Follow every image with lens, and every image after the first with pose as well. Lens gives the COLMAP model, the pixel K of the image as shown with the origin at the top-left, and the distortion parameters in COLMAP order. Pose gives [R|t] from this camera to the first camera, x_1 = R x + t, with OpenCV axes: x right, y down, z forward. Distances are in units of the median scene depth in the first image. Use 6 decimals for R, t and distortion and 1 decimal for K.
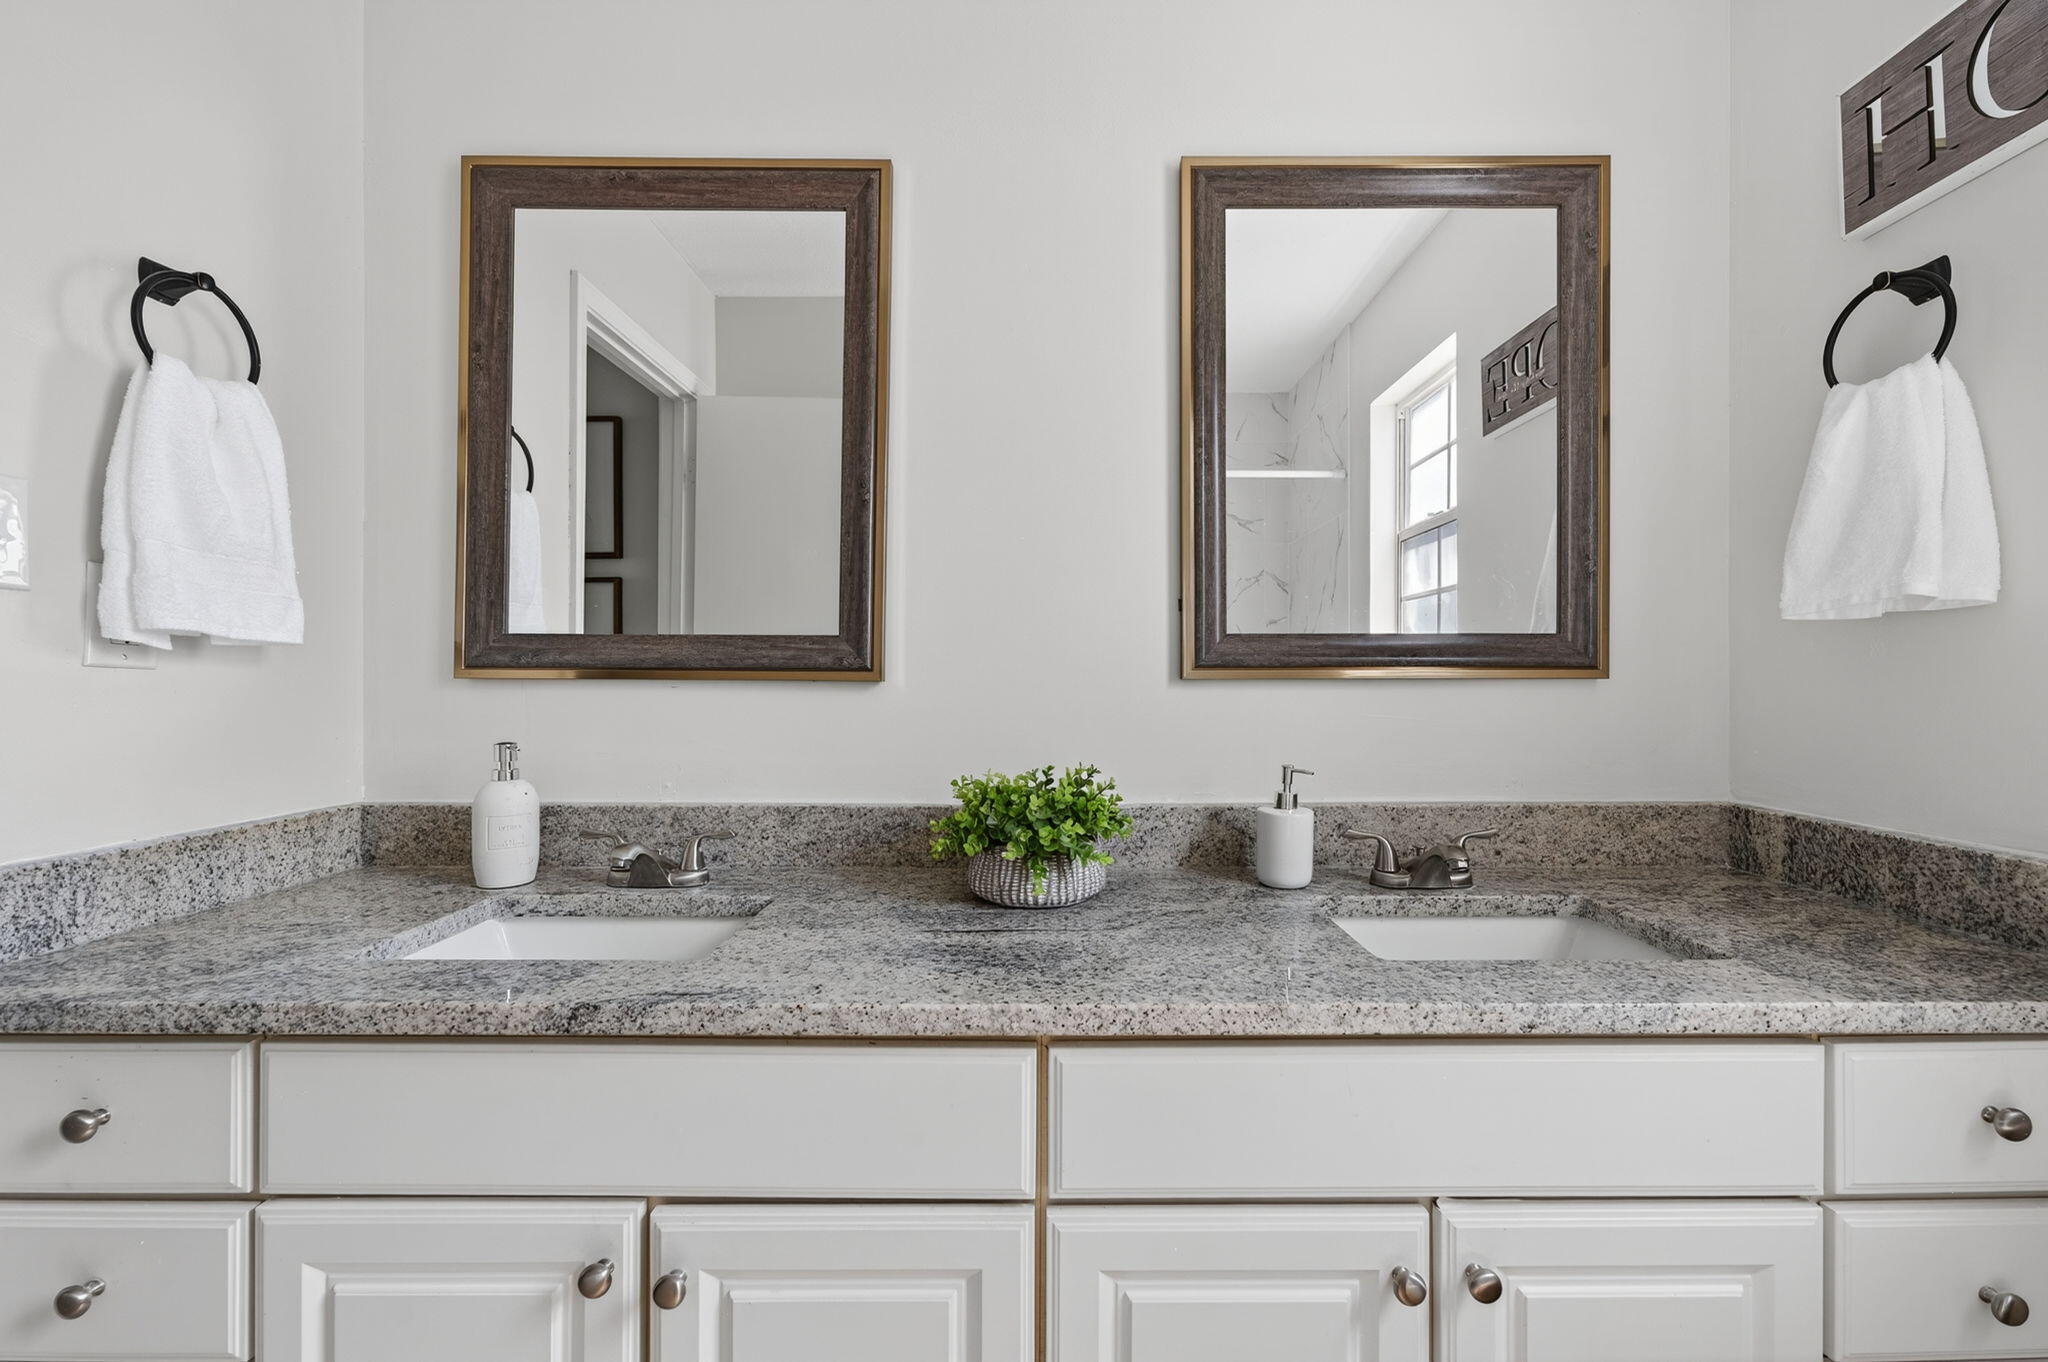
lens RADIAL K [[829.1, 0, 1038.9], [0, 829.1, 681.5], [0, 0, 1]] dist [0.004016, 0.000549]
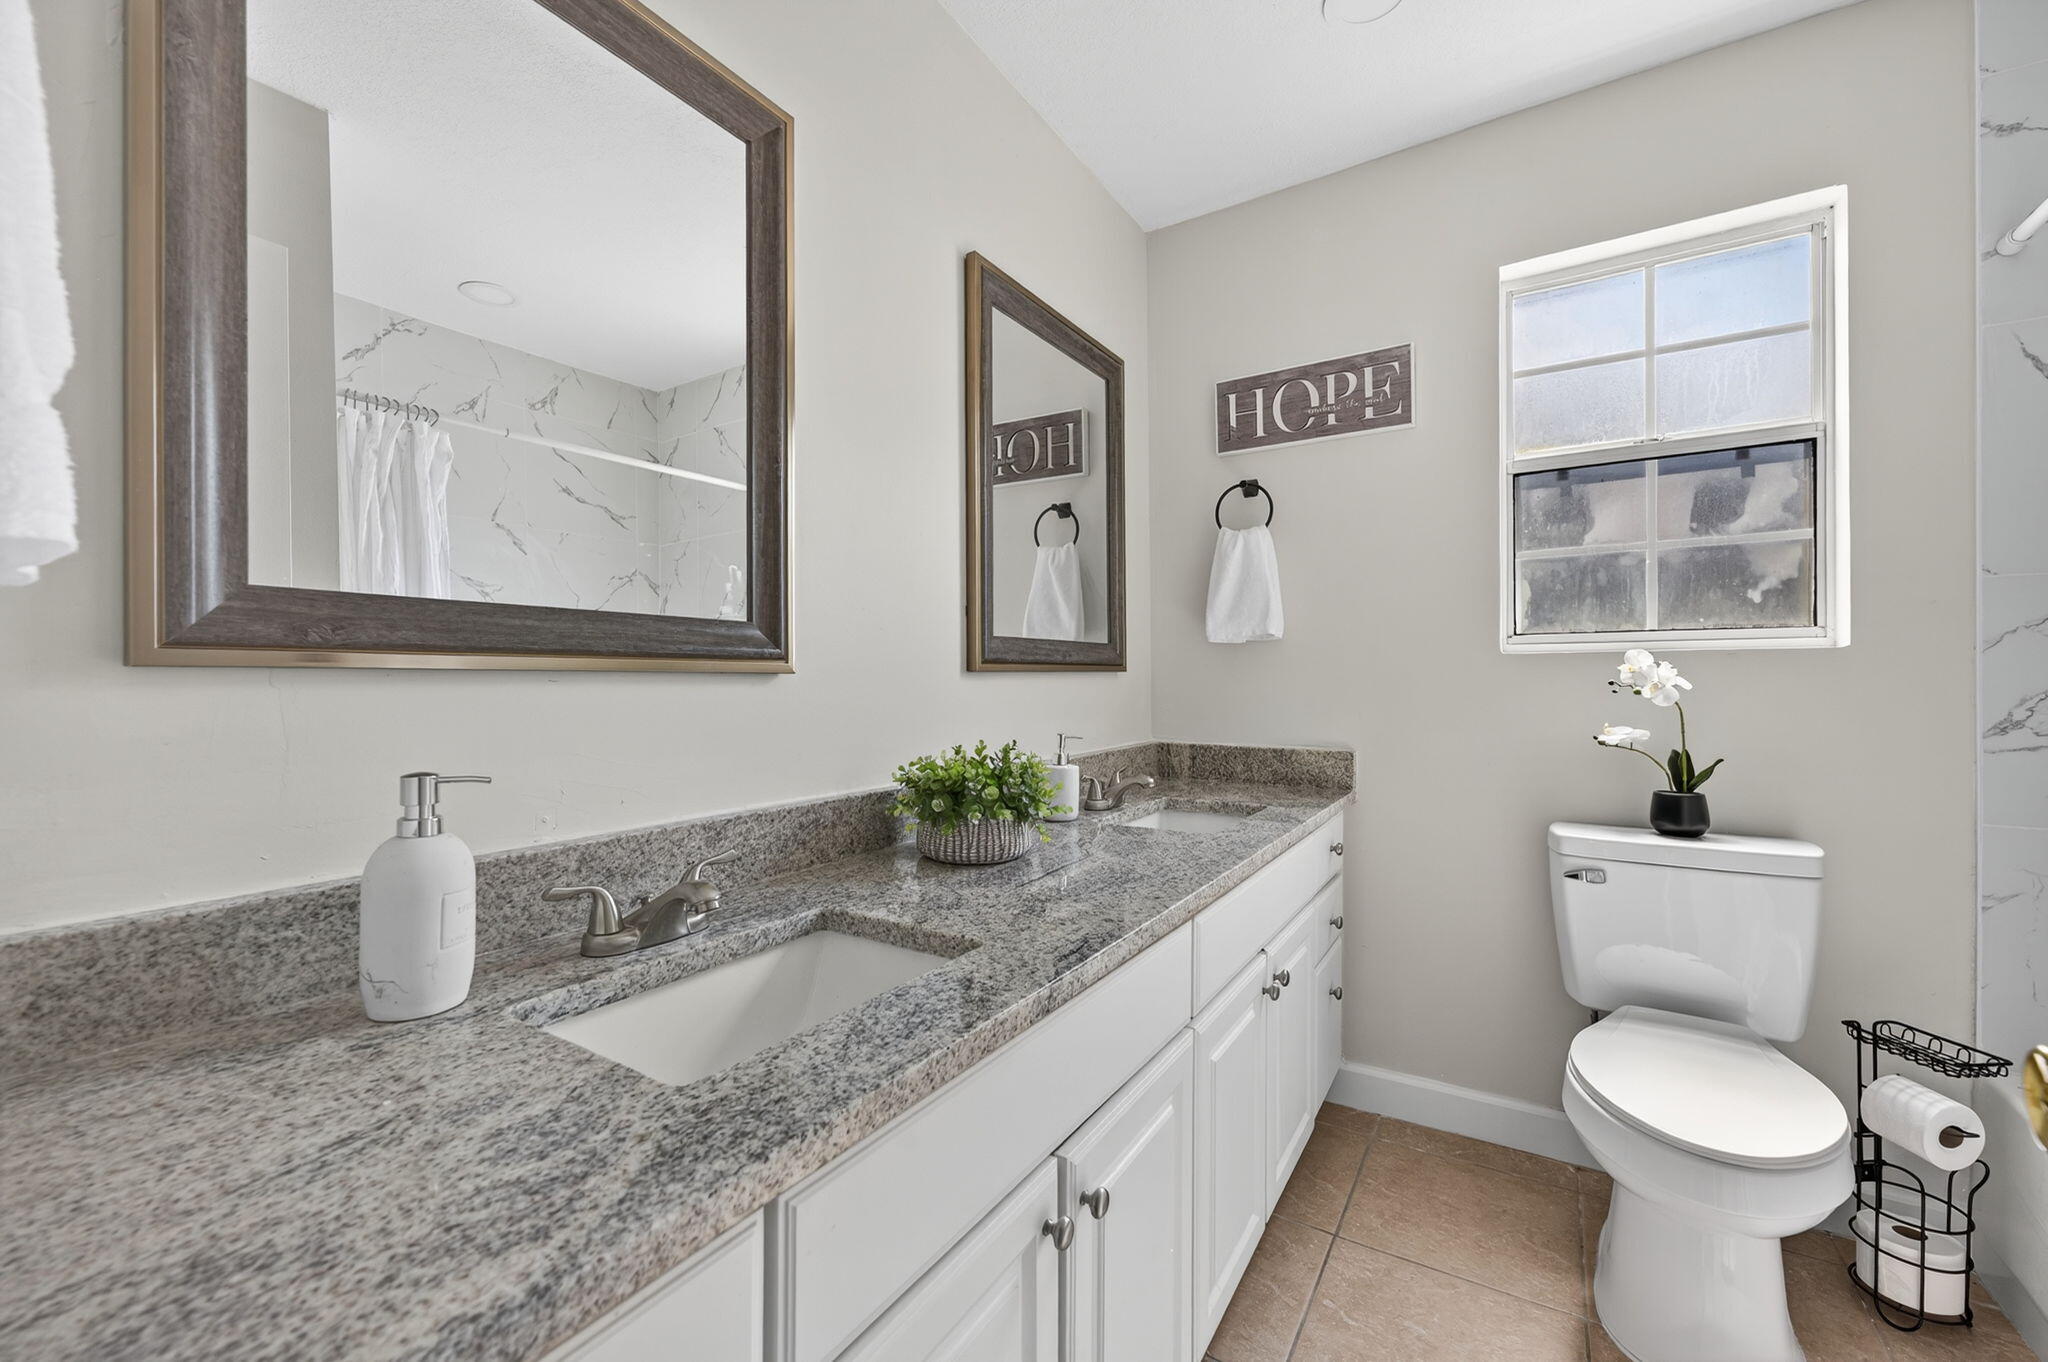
lens RADIAL K [[829.1, 0, 1033.9], [0, 829.1, 674.6], [0, 0, 1]] dist [0.004016, 0.000549]
pose [[0.527347, 0.000507, 0.849650, -0.910022], [0.001813, 0.999997, -0.001722, 0.003781], [-0.849648, 0.002448, 0.527345, 0.297041]]
